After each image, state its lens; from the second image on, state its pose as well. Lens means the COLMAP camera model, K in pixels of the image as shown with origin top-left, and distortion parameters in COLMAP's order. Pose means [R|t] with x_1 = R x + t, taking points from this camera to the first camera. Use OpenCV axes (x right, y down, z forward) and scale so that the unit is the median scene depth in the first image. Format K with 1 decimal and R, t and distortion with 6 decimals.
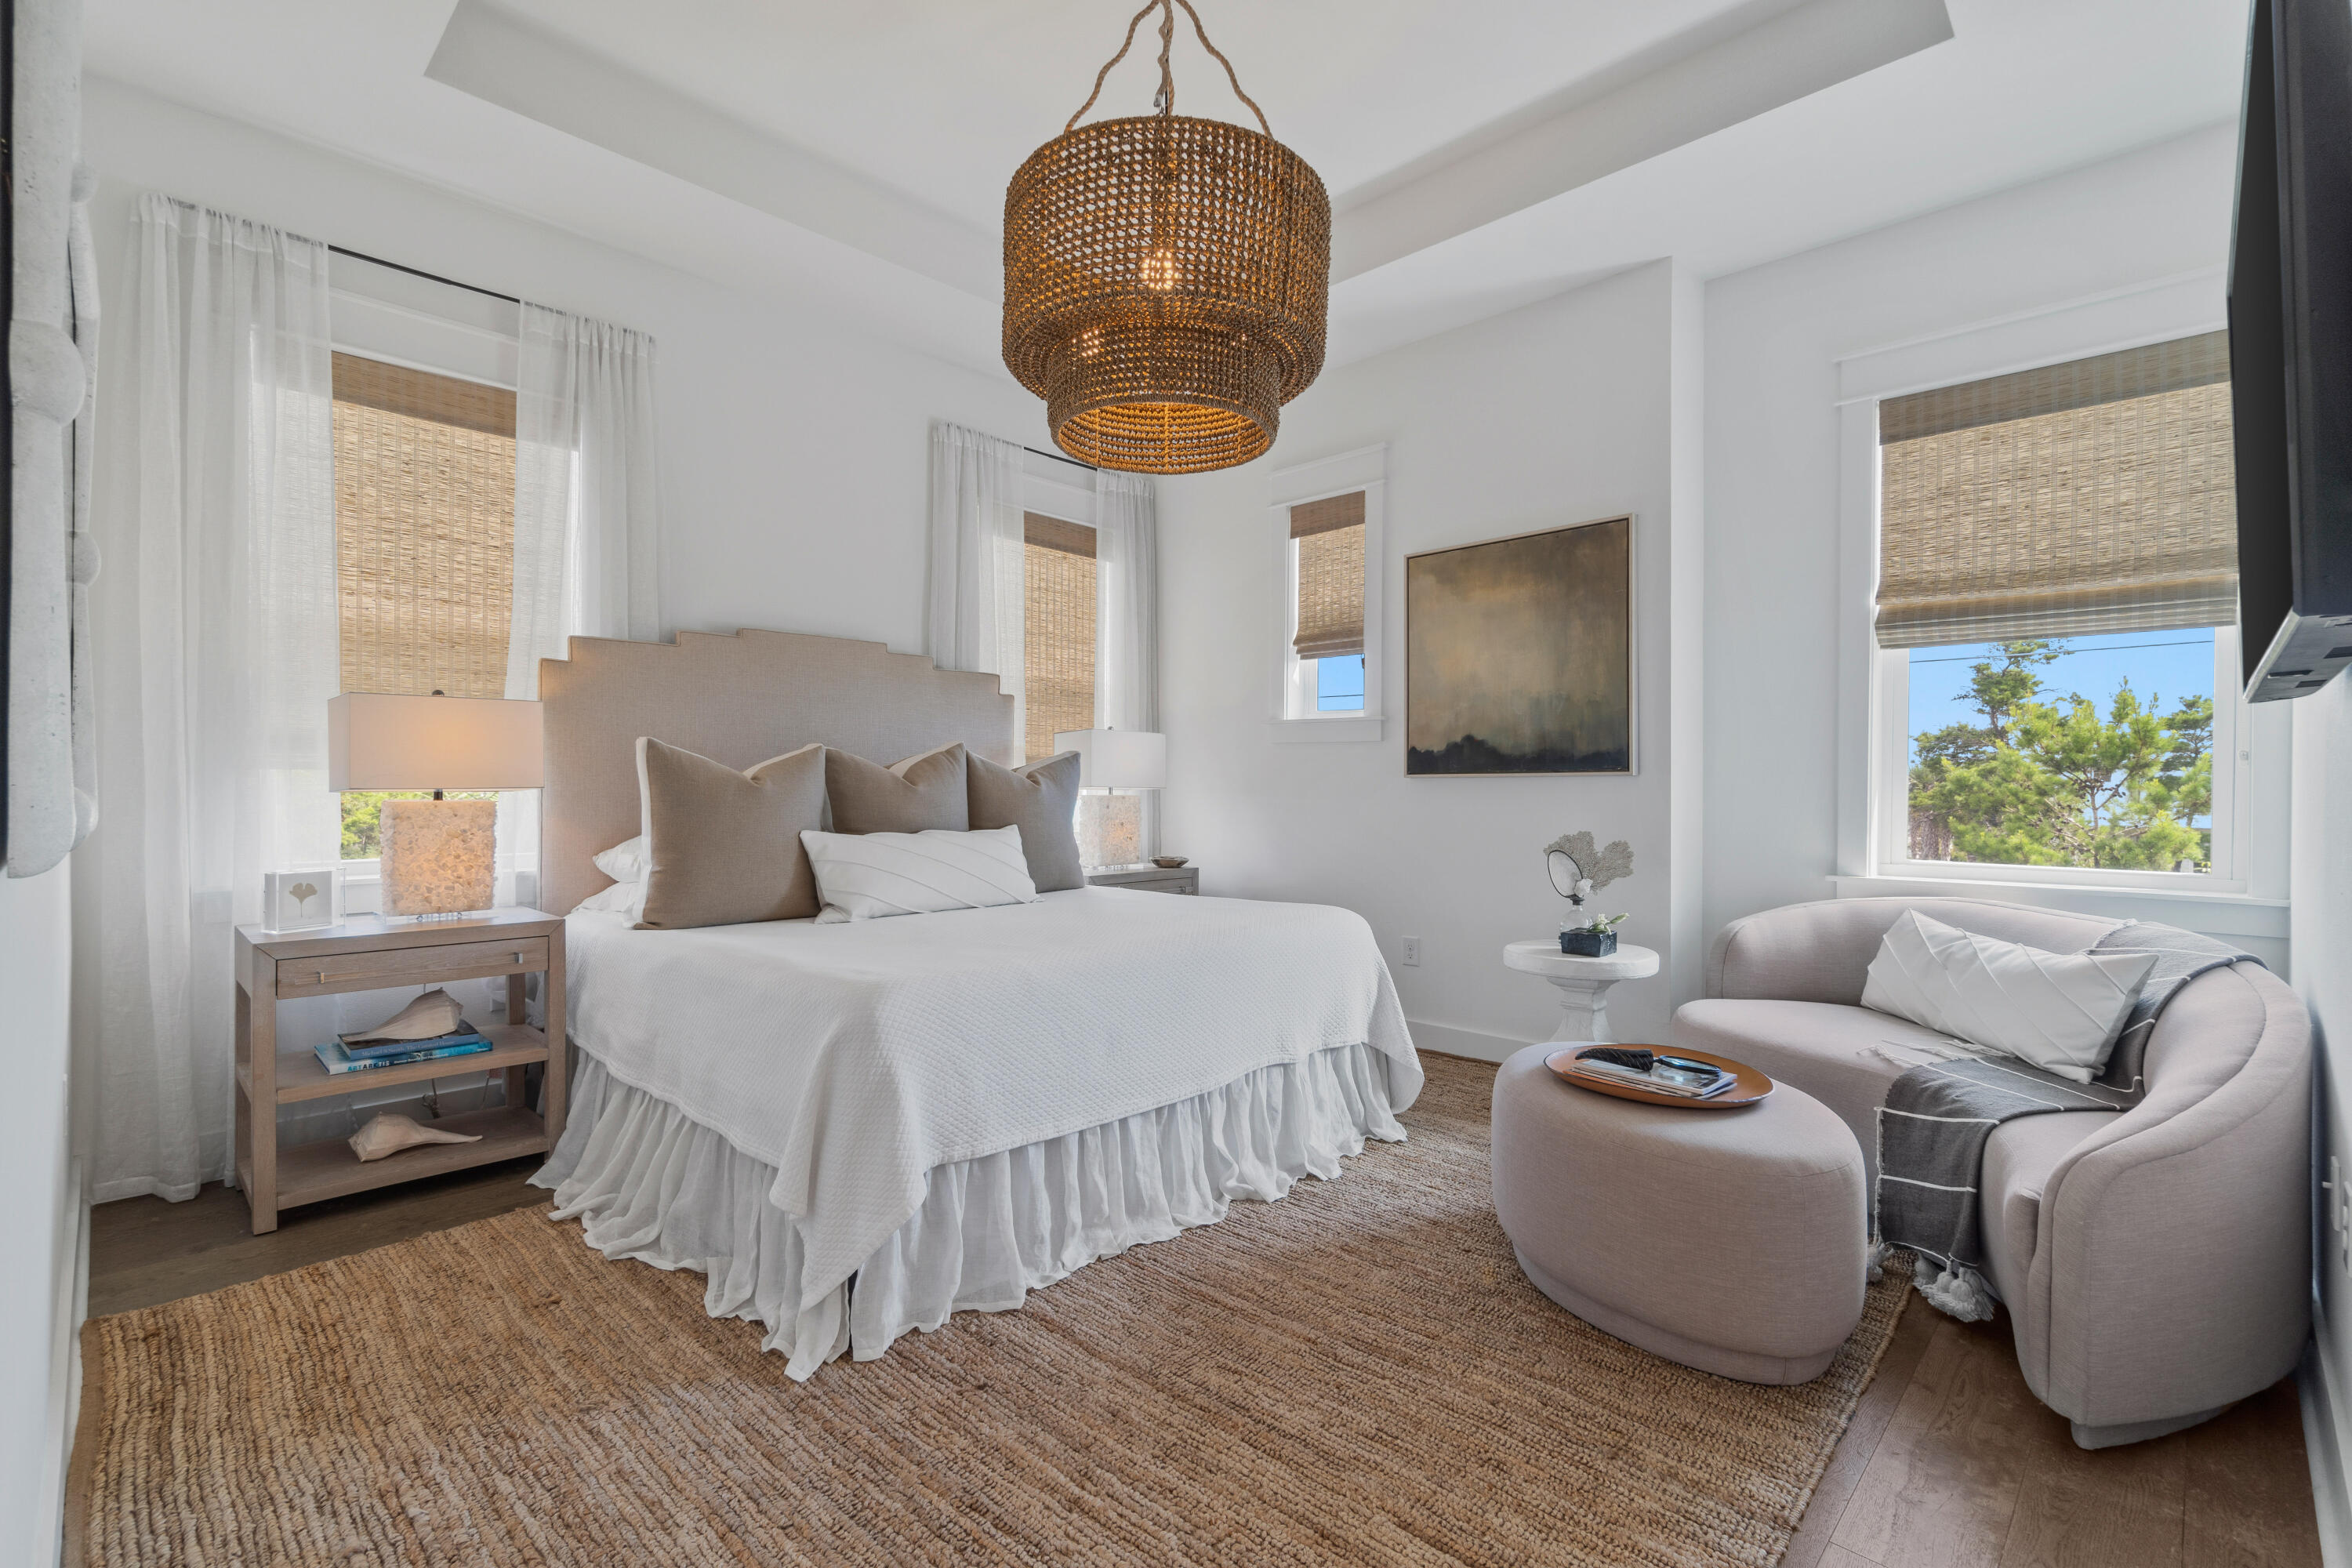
lens RADIAL K [[1045.0, 0, 1152.5], [0, 1045.0, 784.0], [0, 0, 1]] dist [-0.010523, 0.000382]
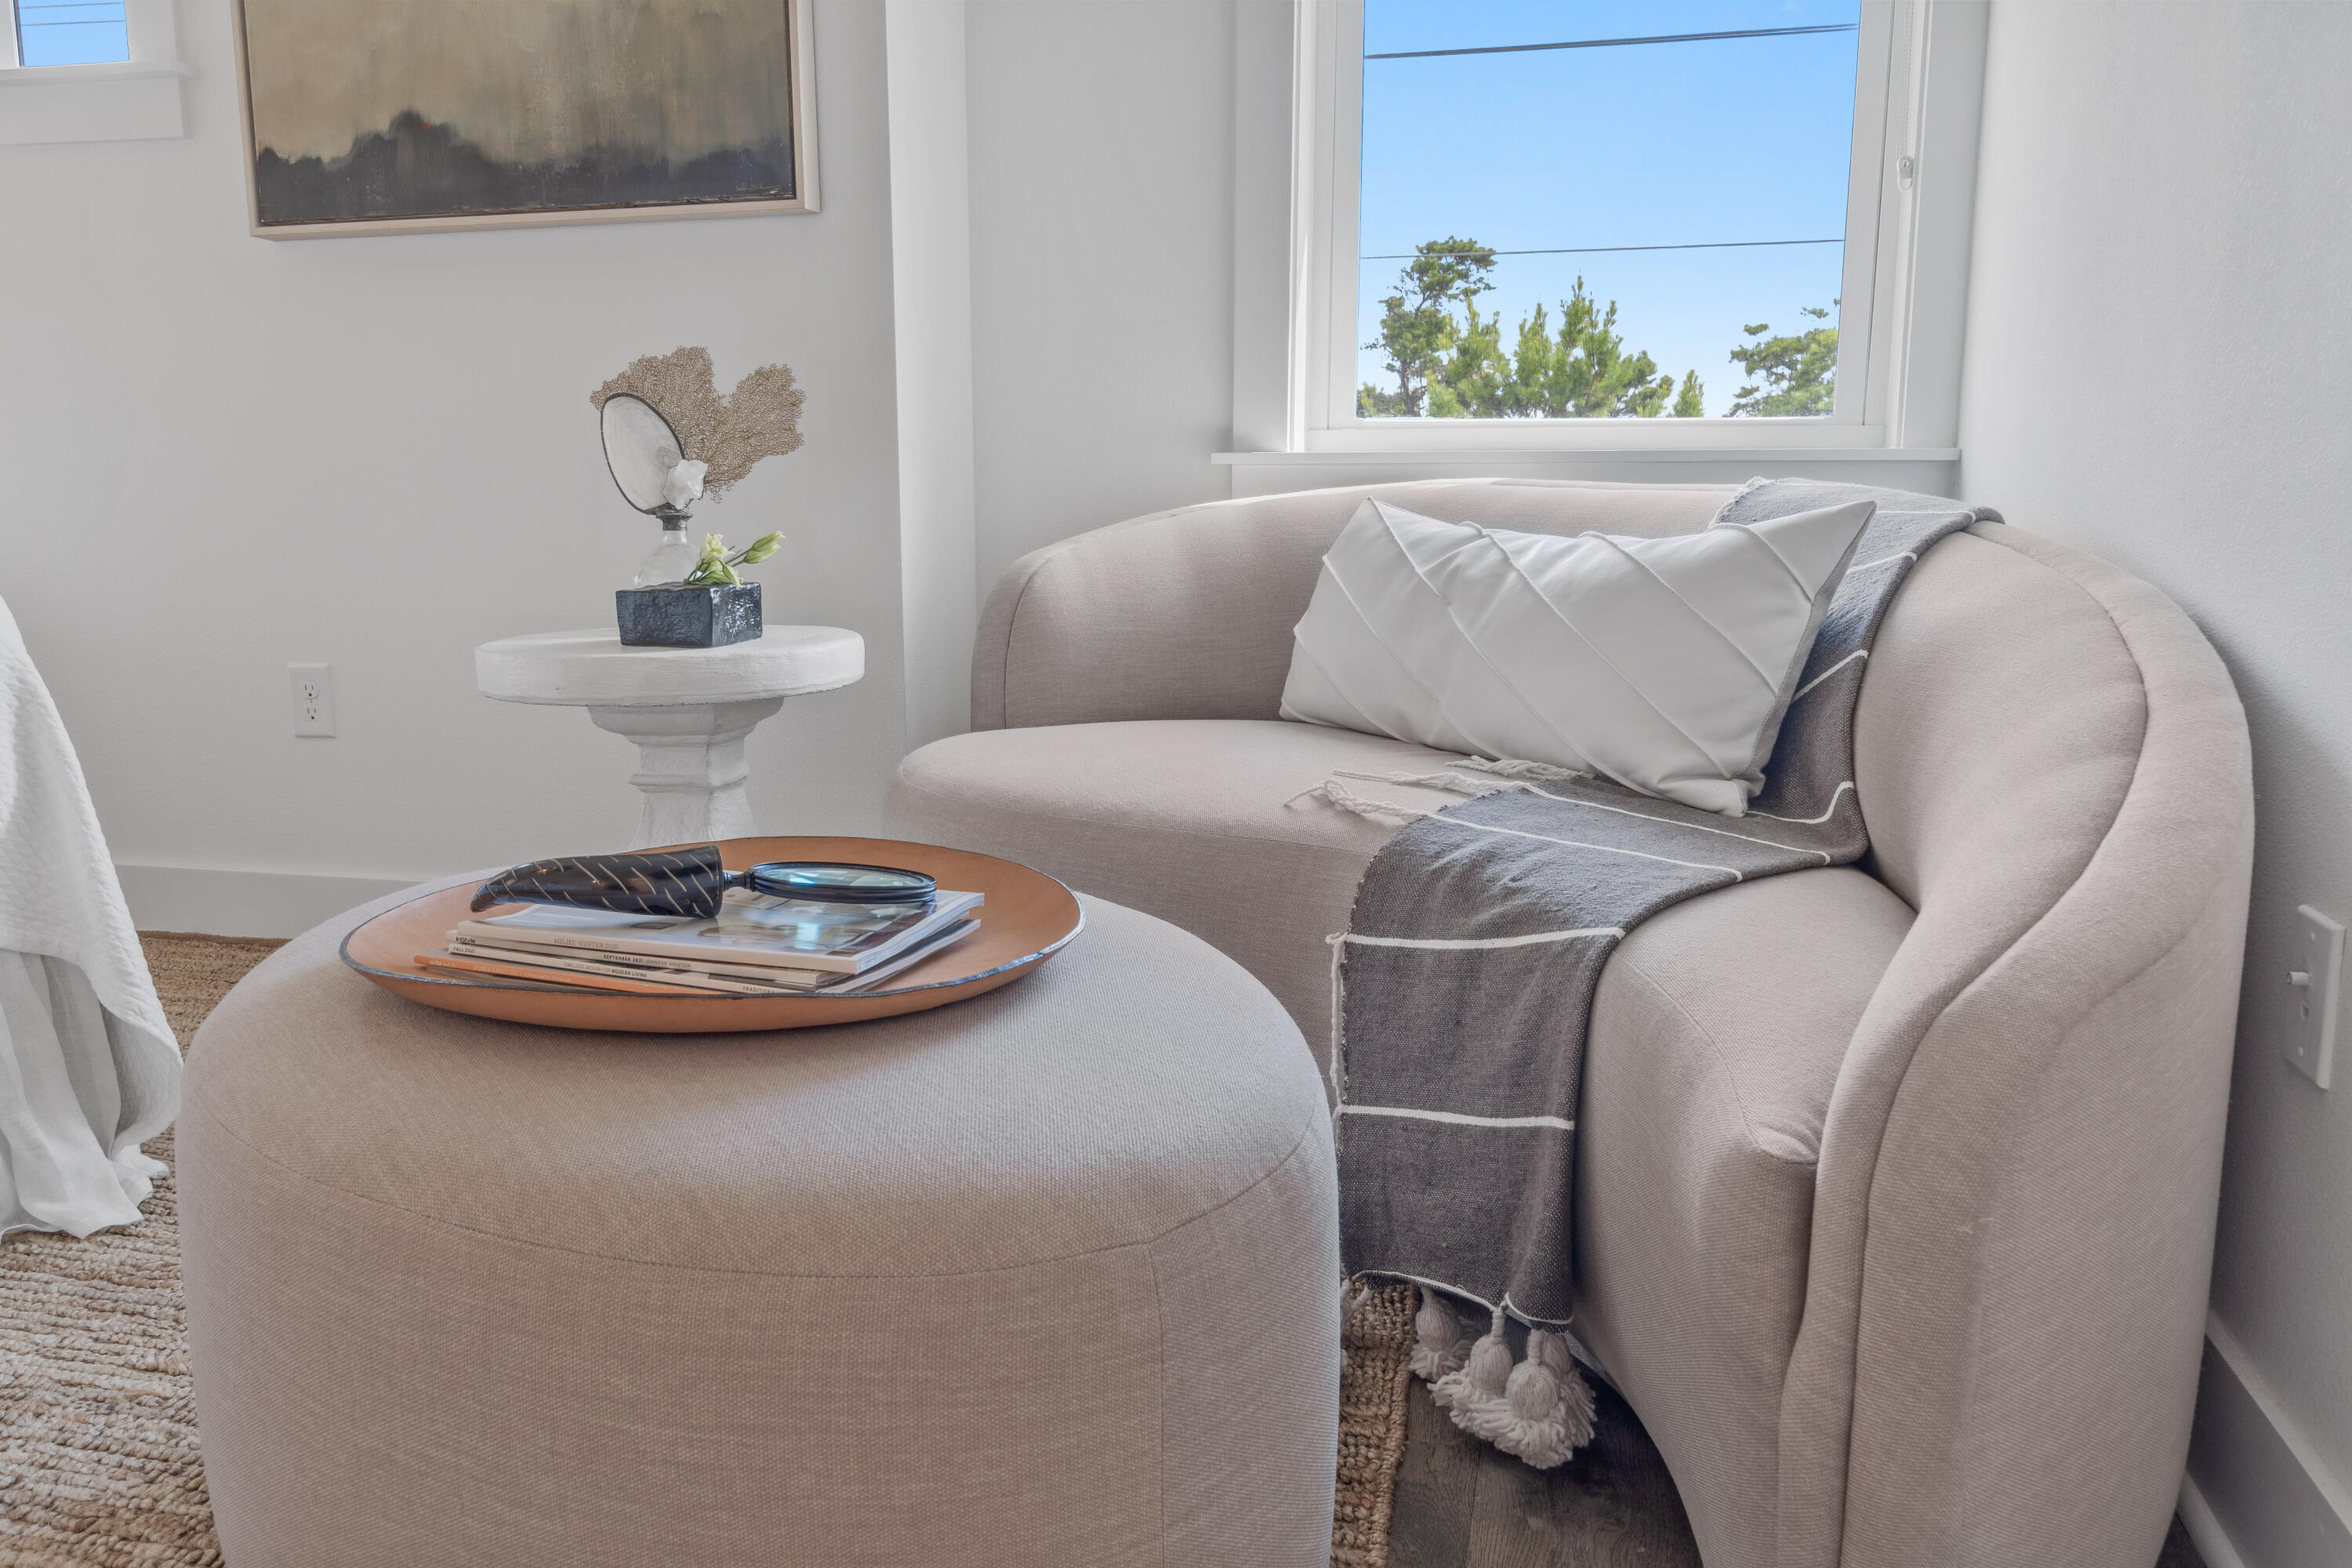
lens RADIAL K [[1823.7, 0, 1173.5], [0, 1823.7, 785.1], [0, 0, 1]] dist [-0.031313, -0.003821]
pose [[0.848695, -0.092164, 0.520790, 0.284907], [0.003477, 0.985651, 0.168763, 0.134264], [-0.528871, -0.141417, 0.836837, 0.447120]]
